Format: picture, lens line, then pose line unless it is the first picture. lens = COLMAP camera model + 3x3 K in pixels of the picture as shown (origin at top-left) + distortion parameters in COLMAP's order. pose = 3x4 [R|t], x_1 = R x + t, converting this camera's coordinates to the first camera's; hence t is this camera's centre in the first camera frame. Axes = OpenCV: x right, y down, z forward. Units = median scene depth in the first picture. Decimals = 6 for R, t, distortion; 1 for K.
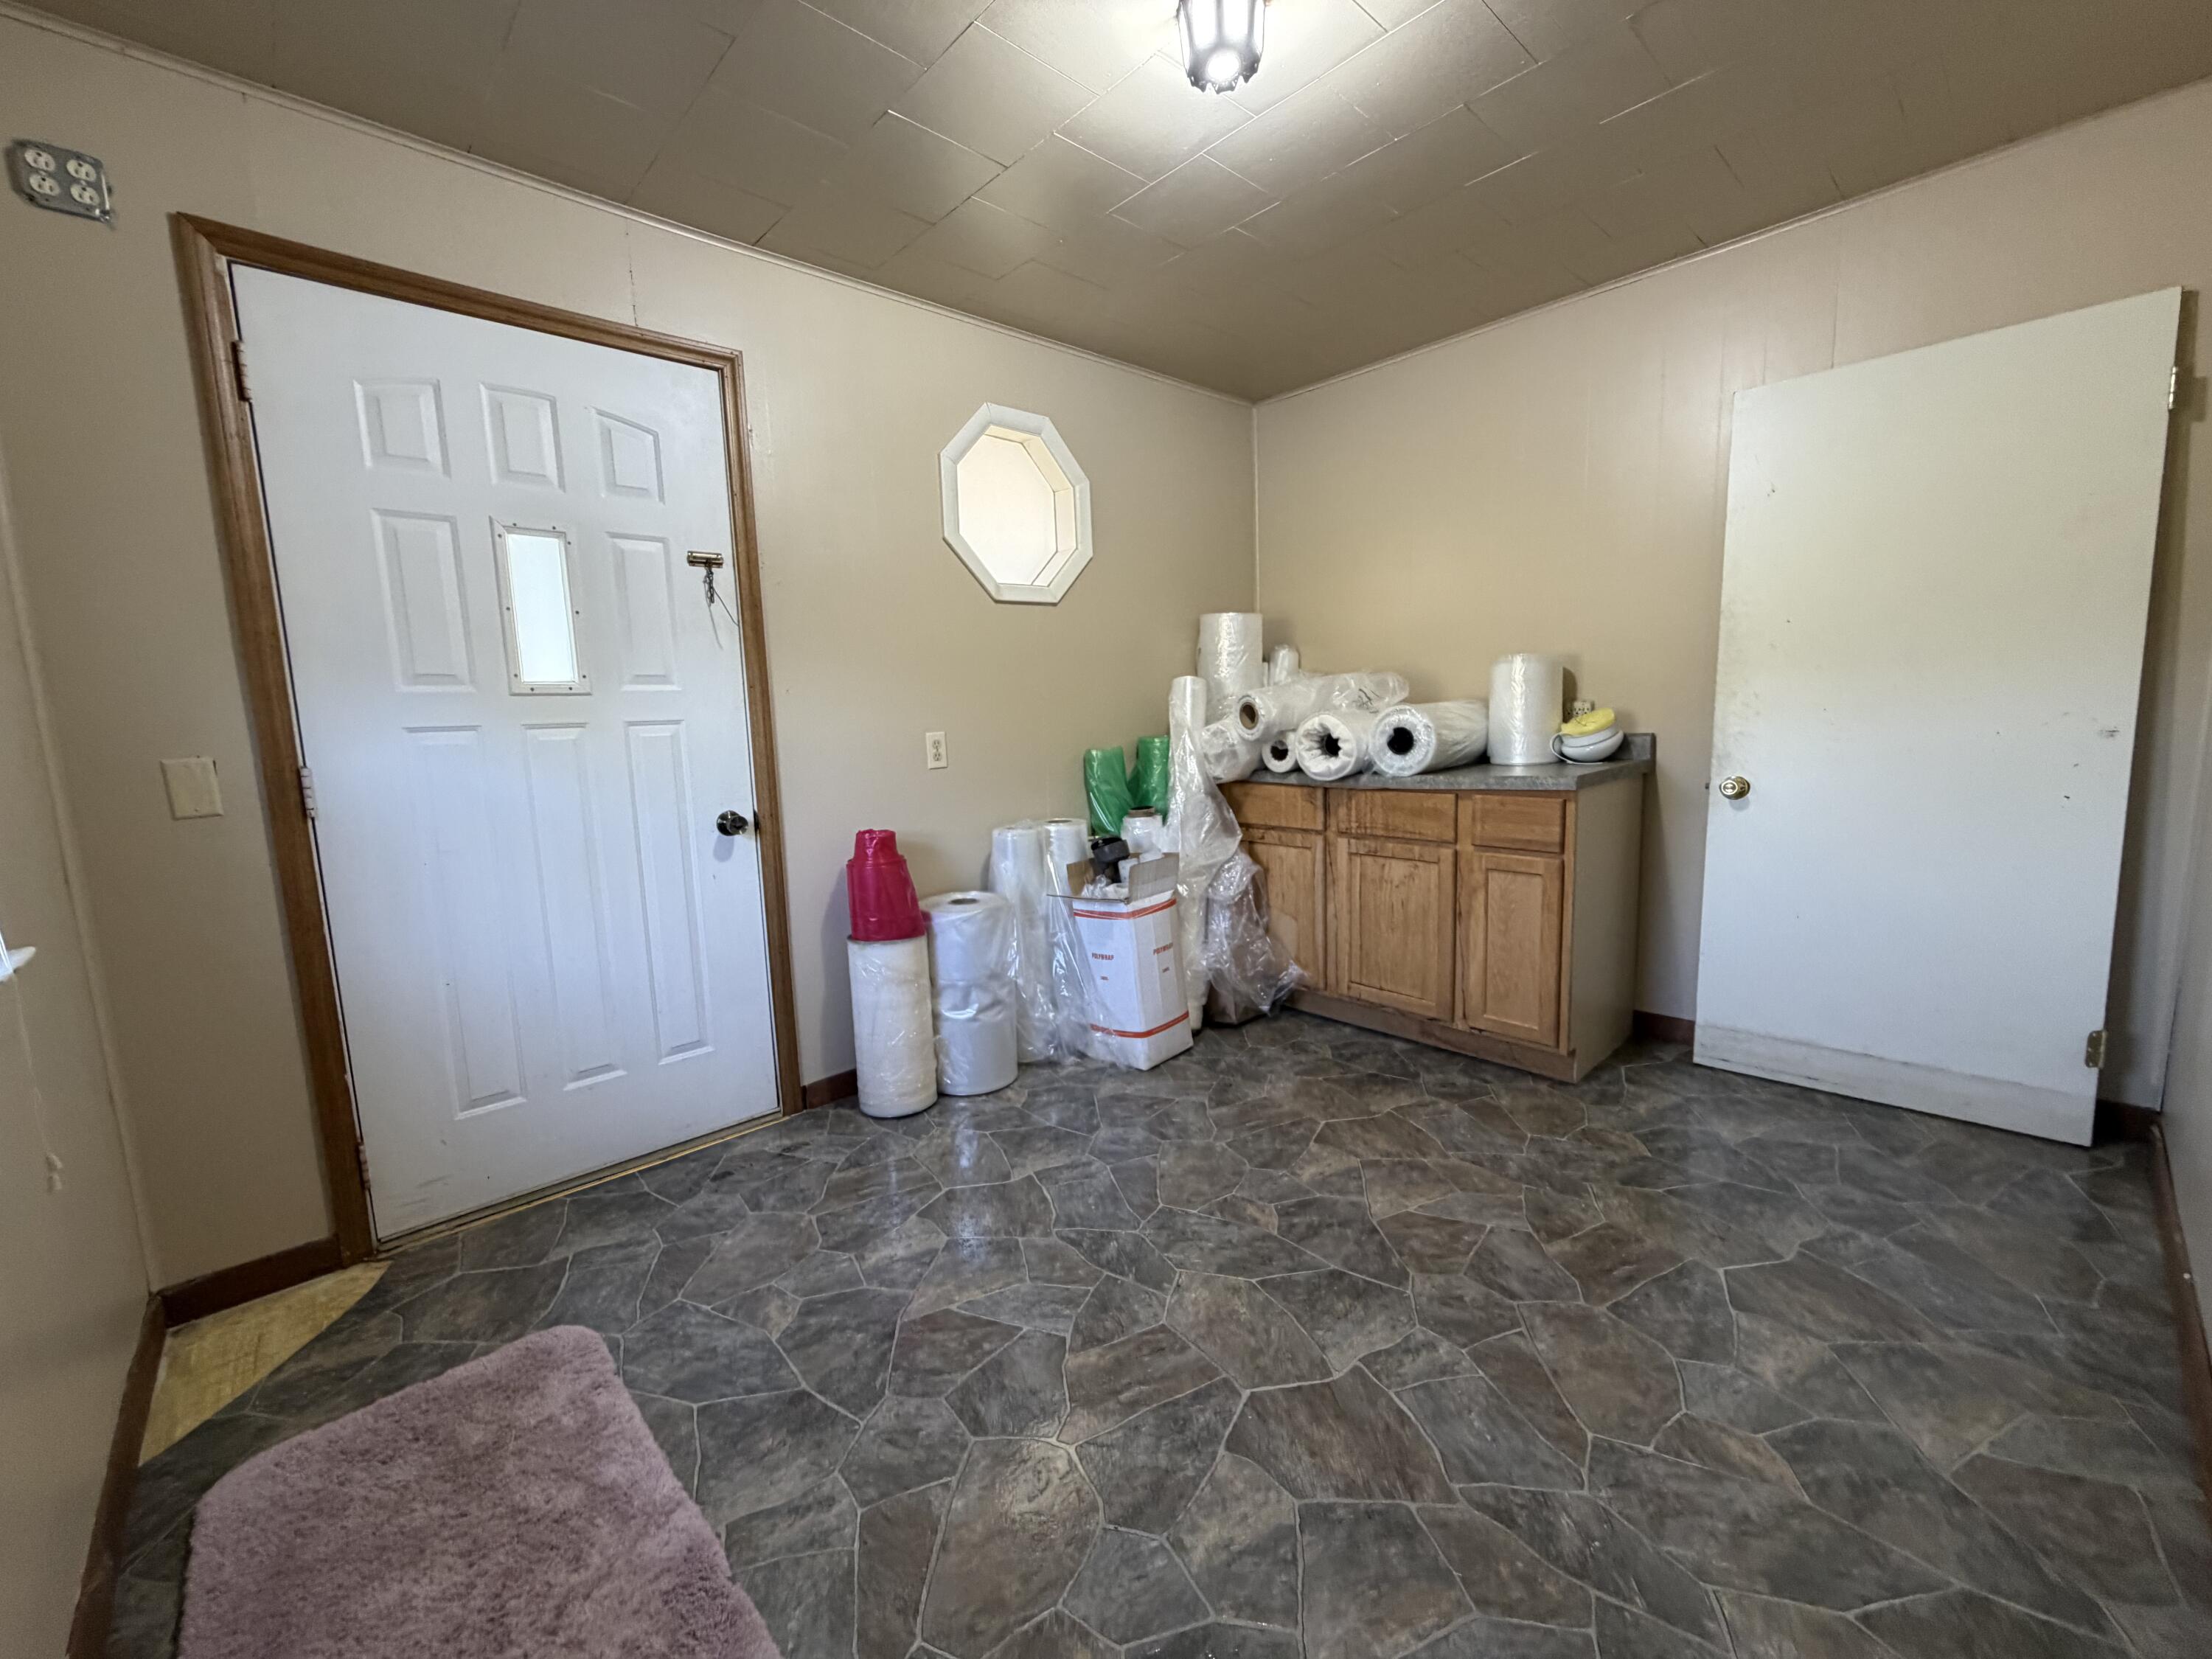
lens RADIAL K [[887.2, 0, 1100.6], [0, 887.2, 824.1], [0, 0, 1]] dist [-0.000264, 0.000136]
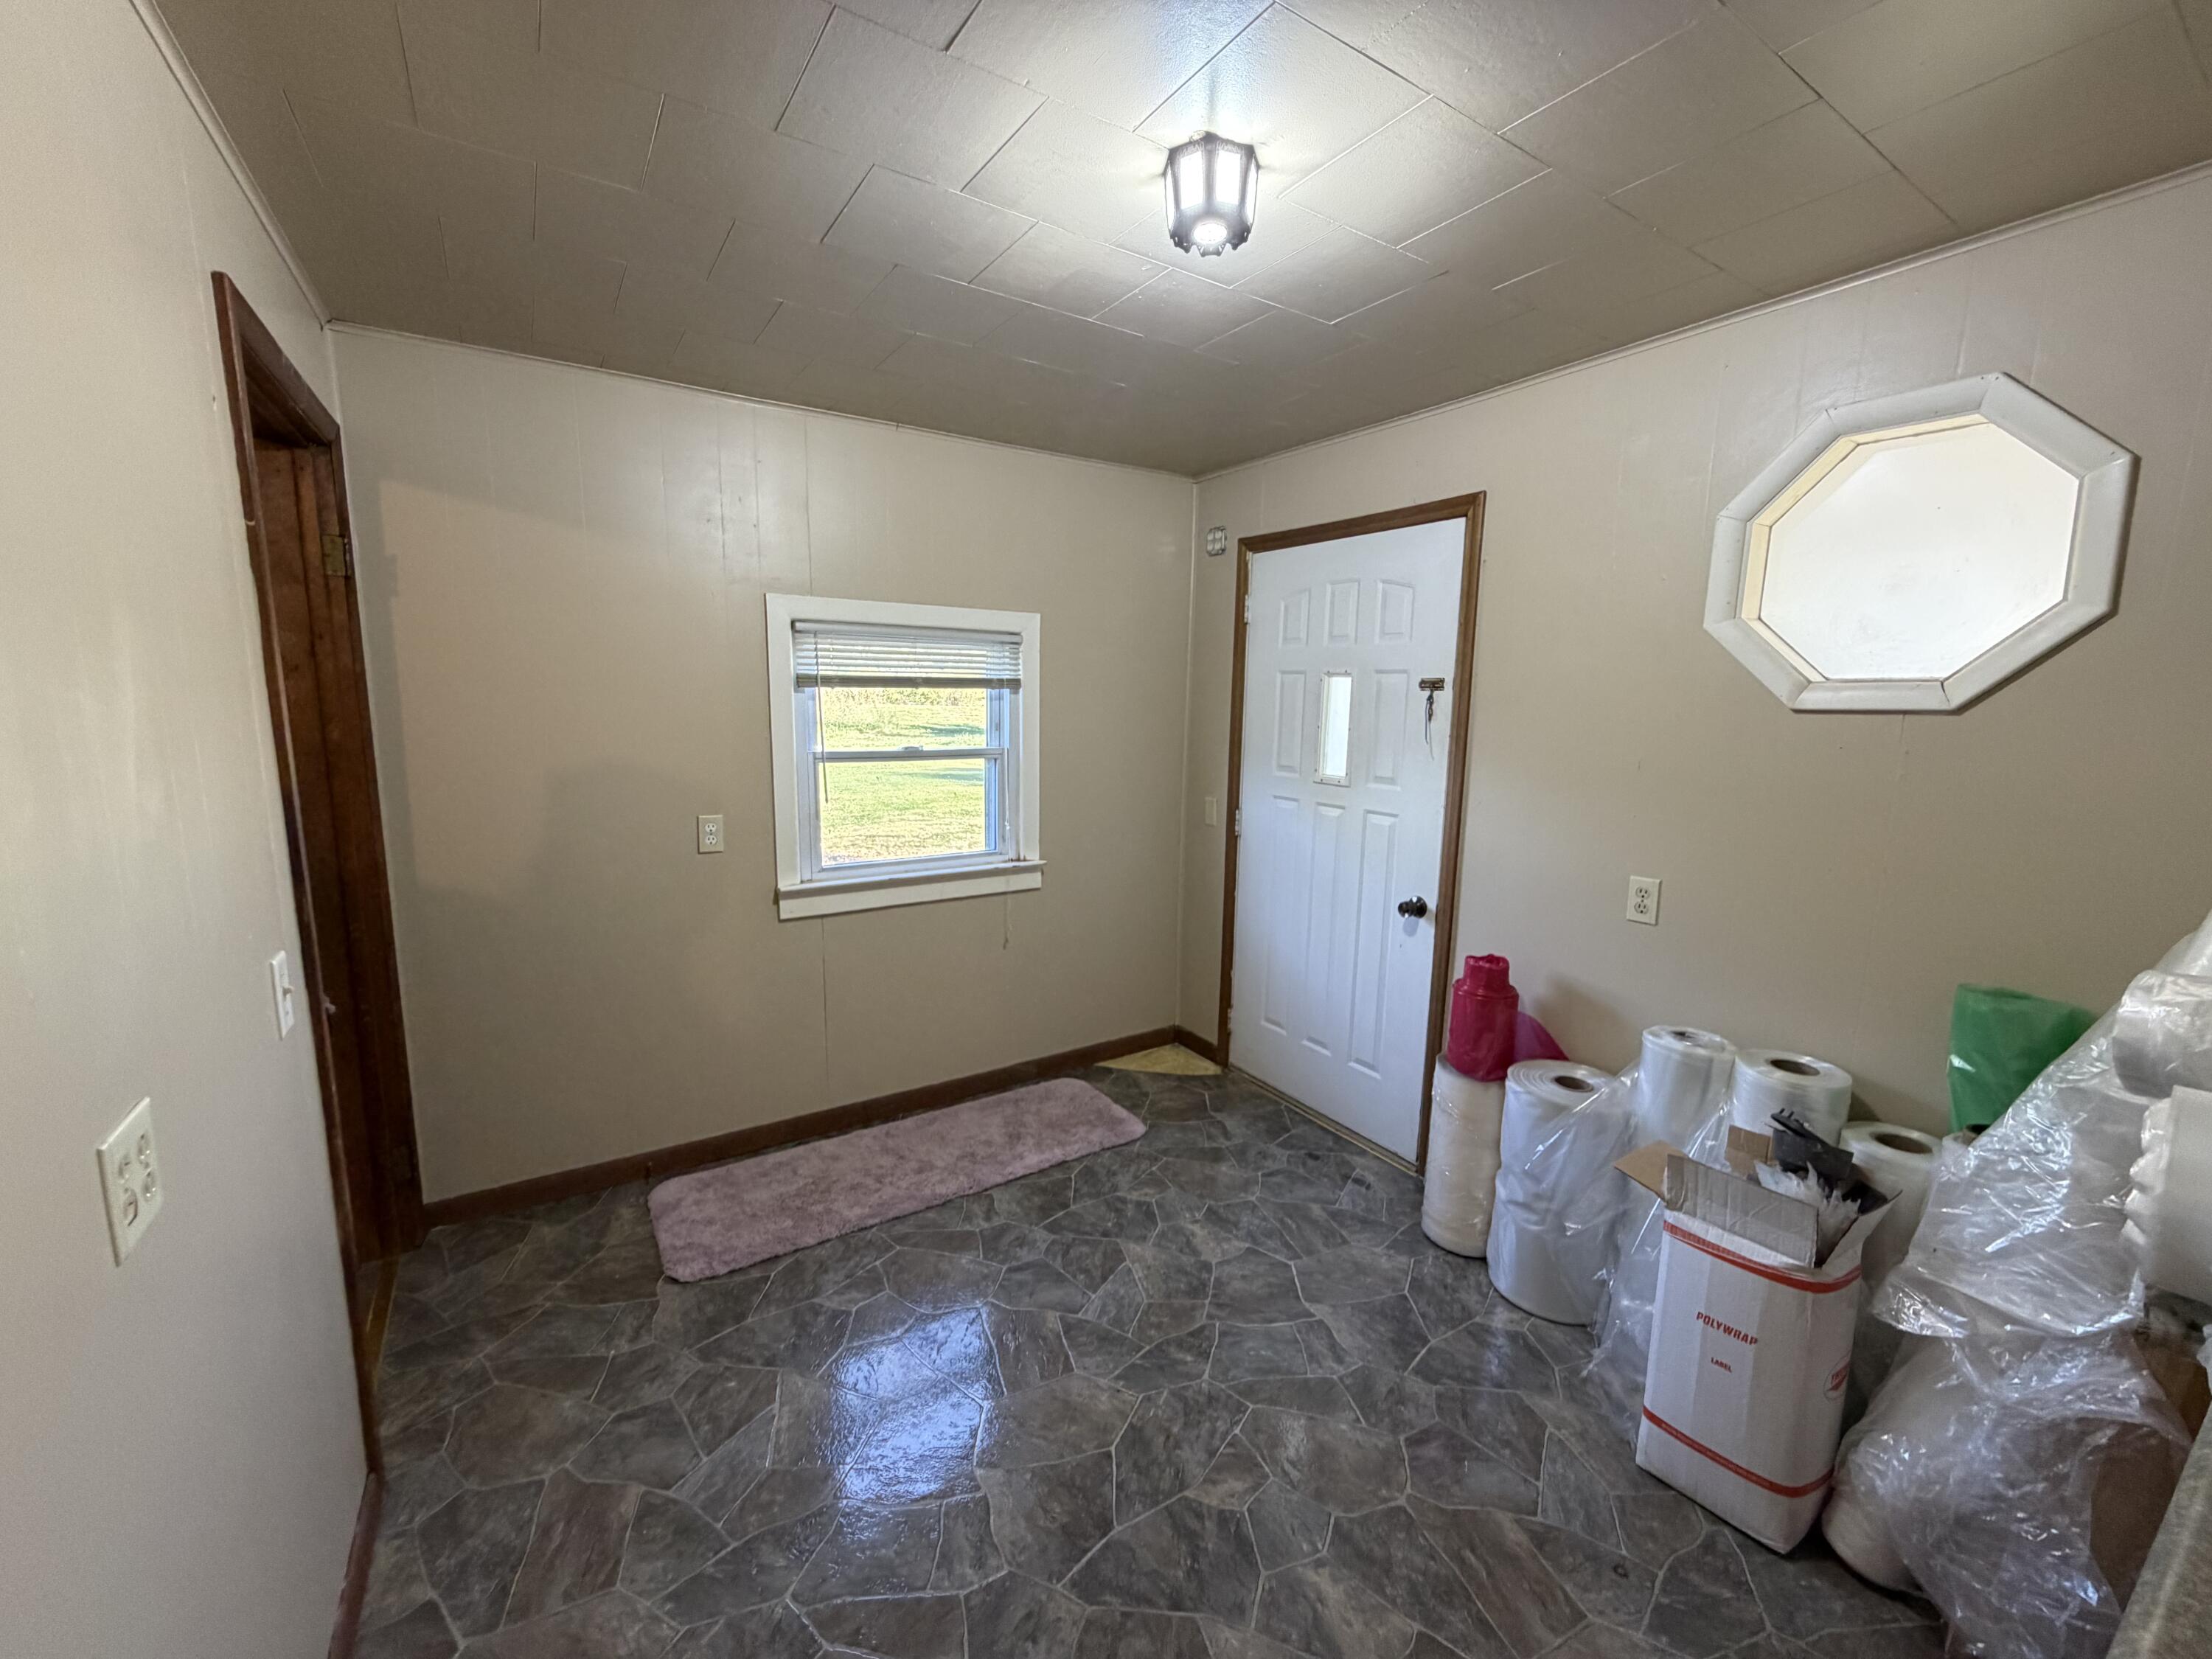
lens RADIAL K [[887.2, 0, 1102.4], [0, 887.2, 826.1], [0, 0, 1]] dist [-0.000264, 0.000136]
pose [[-0.173696, 0.177551, -0.968662, 0.901863], [-0.135947, 0.969873, 0.202150, -0.334499], [0.975371, 0.166799, -0.144325, 0.885051]]
